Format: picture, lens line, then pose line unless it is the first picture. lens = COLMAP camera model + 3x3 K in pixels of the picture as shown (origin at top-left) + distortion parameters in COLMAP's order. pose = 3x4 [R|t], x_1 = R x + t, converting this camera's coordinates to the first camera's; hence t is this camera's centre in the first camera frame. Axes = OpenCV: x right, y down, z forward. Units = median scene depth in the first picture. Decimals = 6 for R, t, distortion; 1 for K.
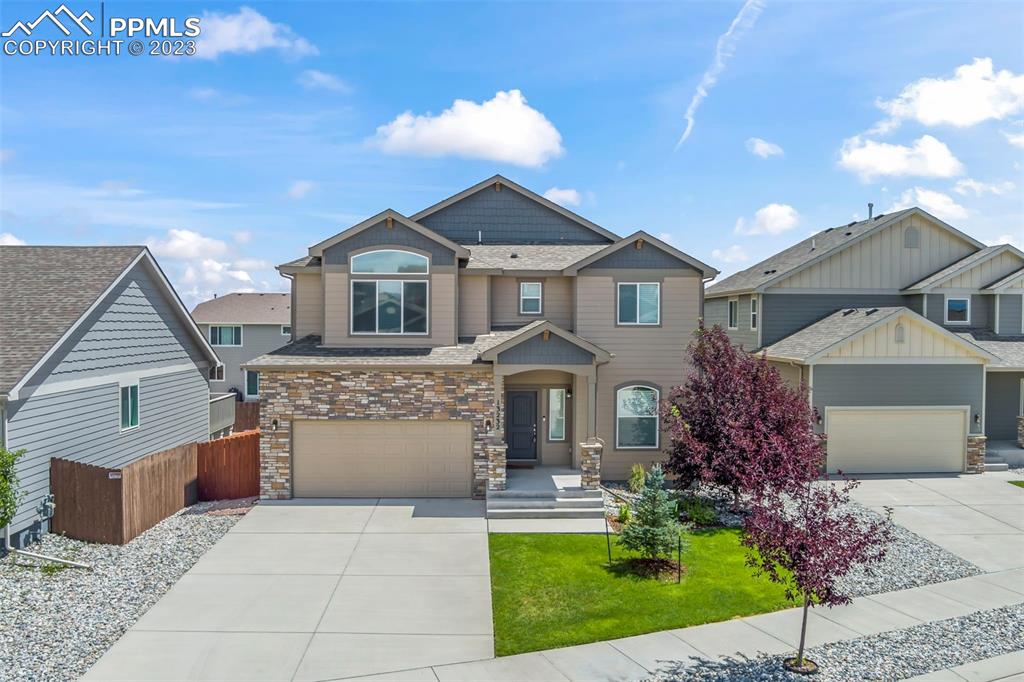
lens RADIAL K [[831.8, 0, 512.0], [0, 831.8, 341.0], [0, 0, 1]] dist [-0.044627, -0.001090]
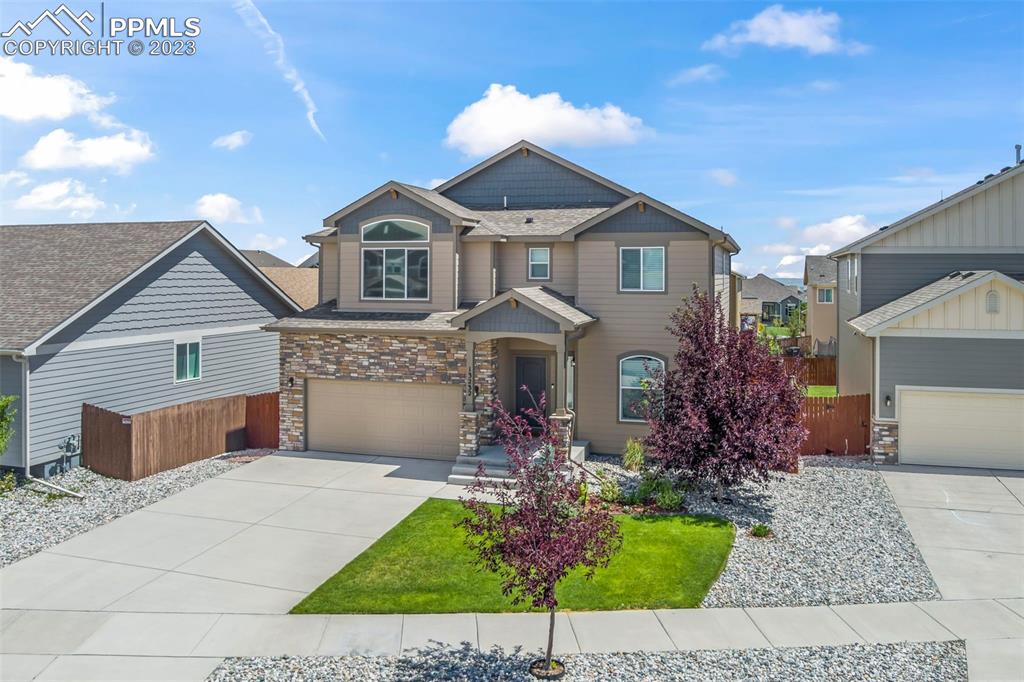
lens RADIAL K [[852.1, 0, 509.5], [0, 852.1, 268.8], [0, 0, 1]] dist [-0.009361, -0.058381]
pose [[0.941361, -0.003809, -0.337379, 0.361726], [-0.005682, 0.999615, -0.027140, -0.019104], [0.337353, 0.027466, 0.940977, 0.035691]]
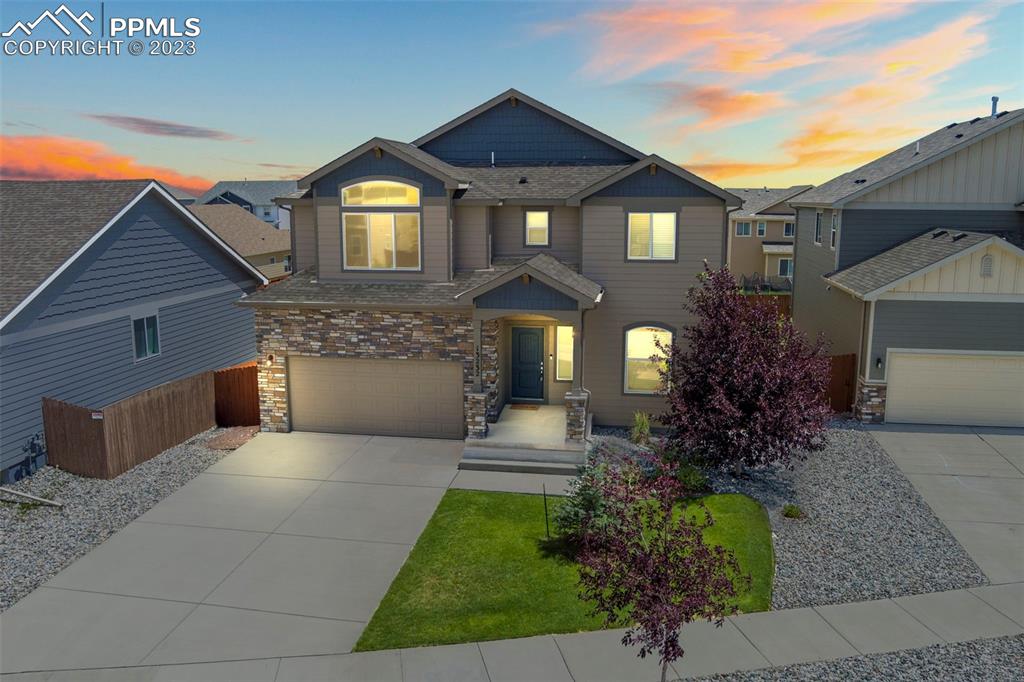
lens RADIAL K [[831.8, 0, 512.0], [0, 831.8, 341.0], [0, 0, 1]] dist [-0.044627, -0.001090]
pose [[0.977473, 0.031100, -0.208758, 0.209164], [0.001379, 0.988122, 0.153665, -0.076085], [0.211057, -0.150491, 0.965819, 0.090714]]
